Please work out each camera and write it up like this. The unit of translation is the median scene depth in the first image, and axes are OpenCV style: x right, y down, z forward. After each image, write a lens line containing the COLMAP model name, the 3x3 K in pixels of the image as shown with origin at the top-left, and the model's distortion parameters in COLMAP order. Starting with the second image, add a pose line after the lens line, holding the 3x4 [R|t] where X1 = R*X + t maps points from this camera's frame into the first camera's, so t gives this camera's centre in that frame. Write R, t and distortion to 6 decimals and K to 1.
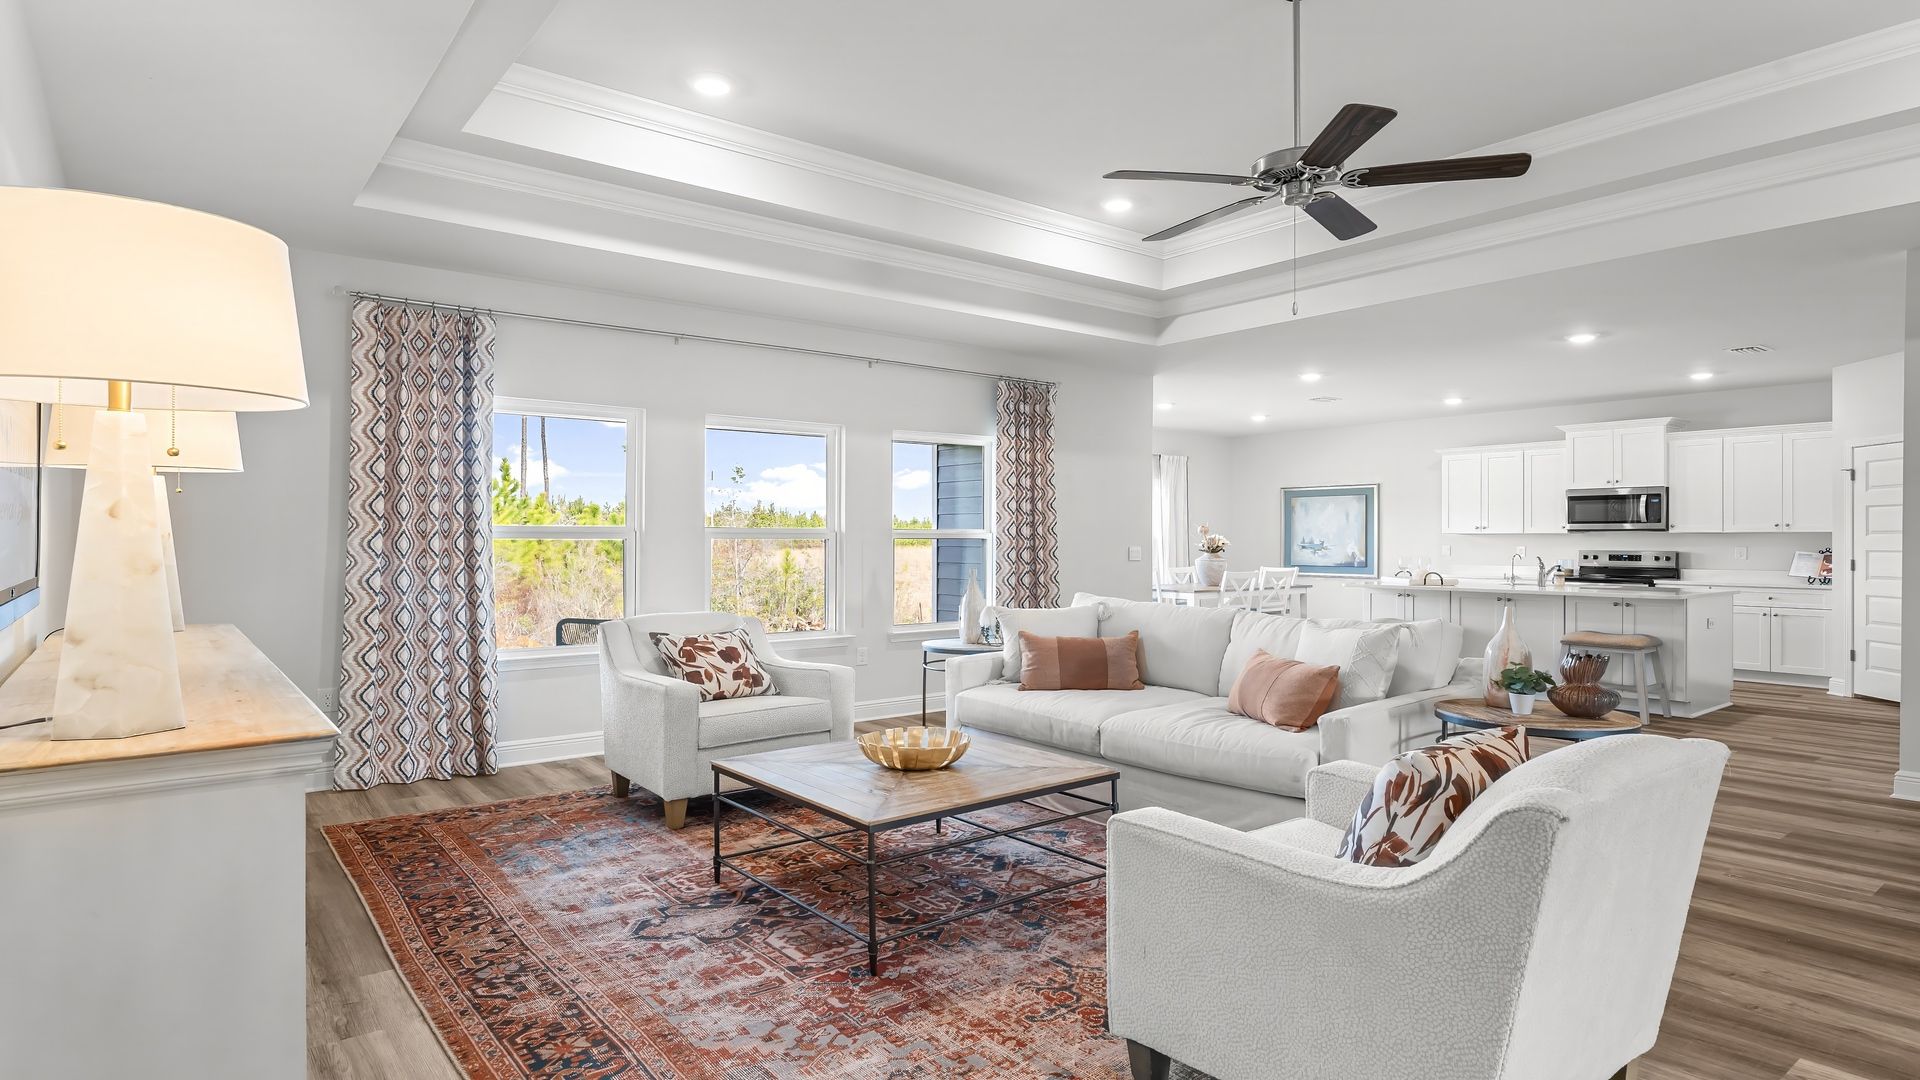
lens RADIAL K [[1016.3, 0, 960.0], [0, 1016.3, 540.0], [0, 0, 1]] dist [-0.004419, -0.000769]
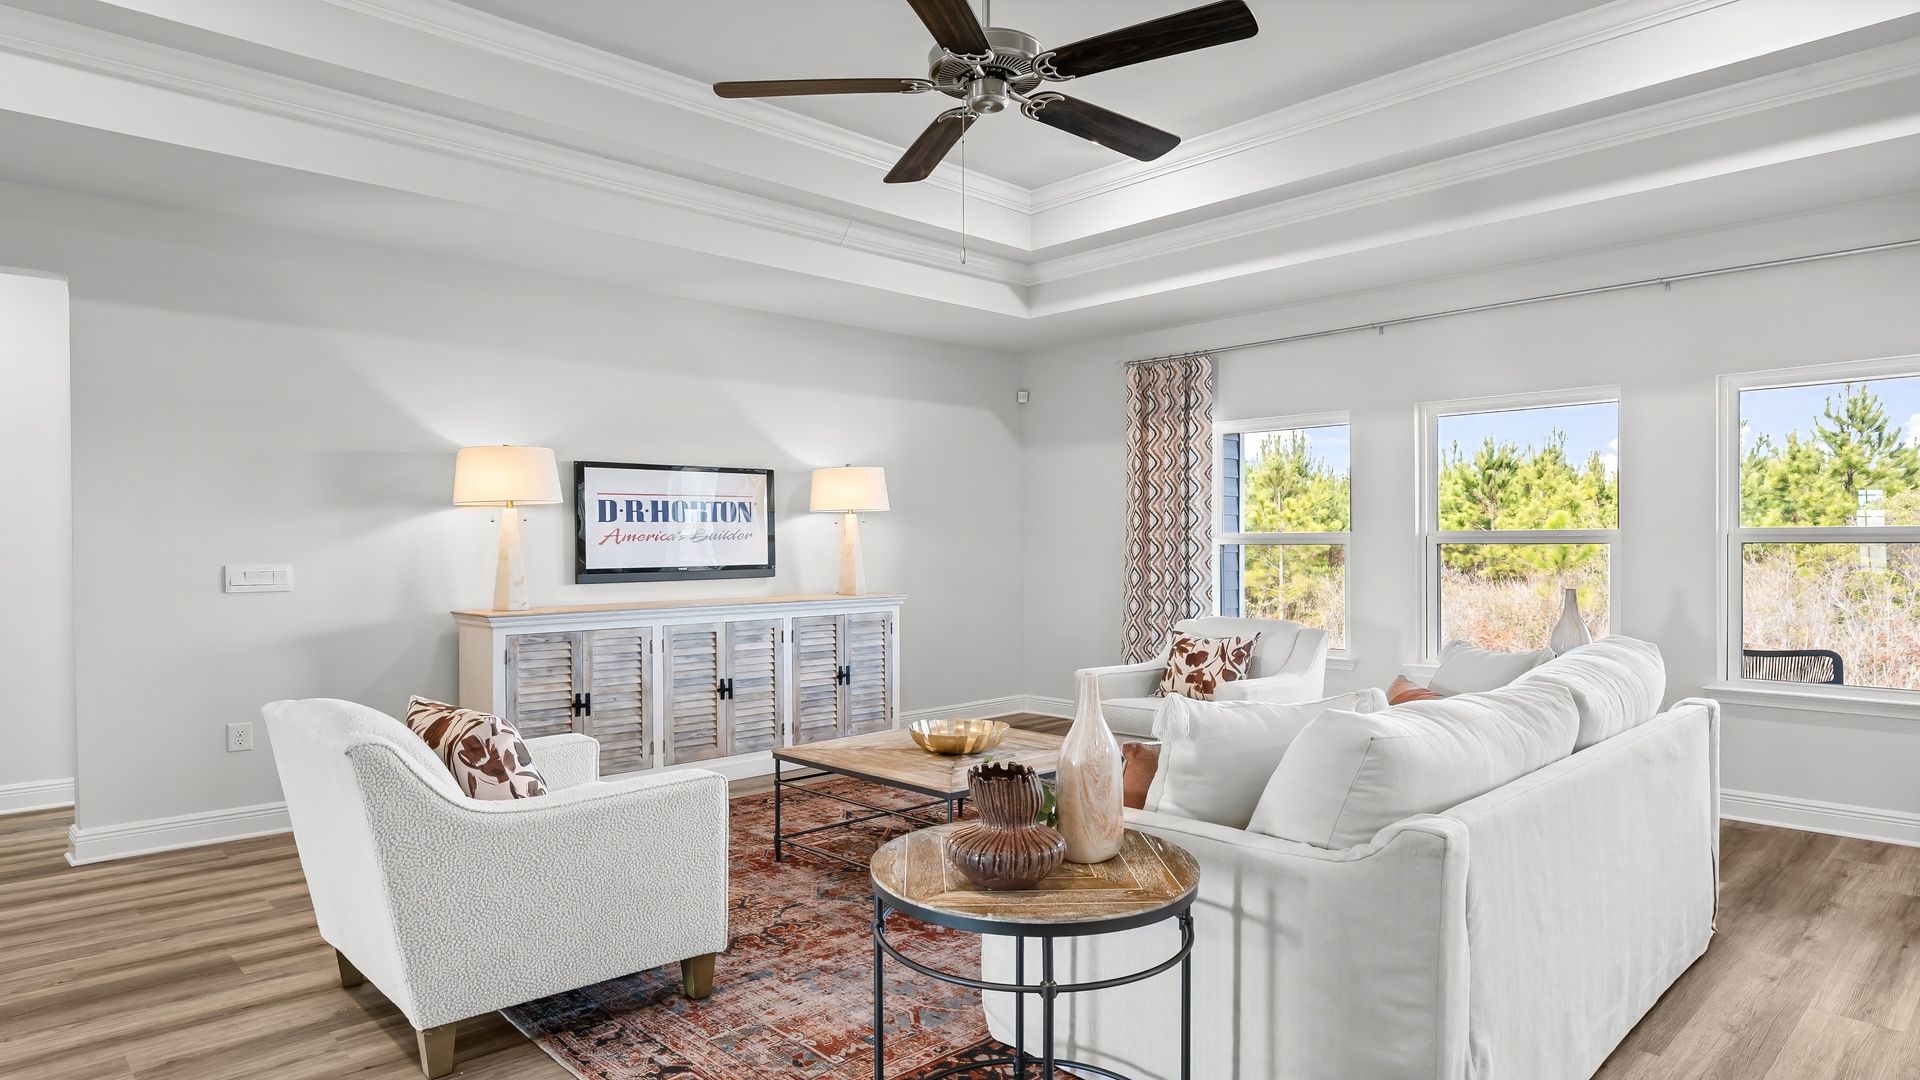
lens RADIAL K [[1095.8, 0, 960.0], [0, 1095.8, 540.0], [0, 0, 1]] dist [0.000267, 0.000278]
pose [[0.089934, -0.003573, -0.995941, 0.485912], [0.001718, 0.999993, -0.003432, -0.001625], [0.995946, -0.001403, 0.089940, 0.378113]]
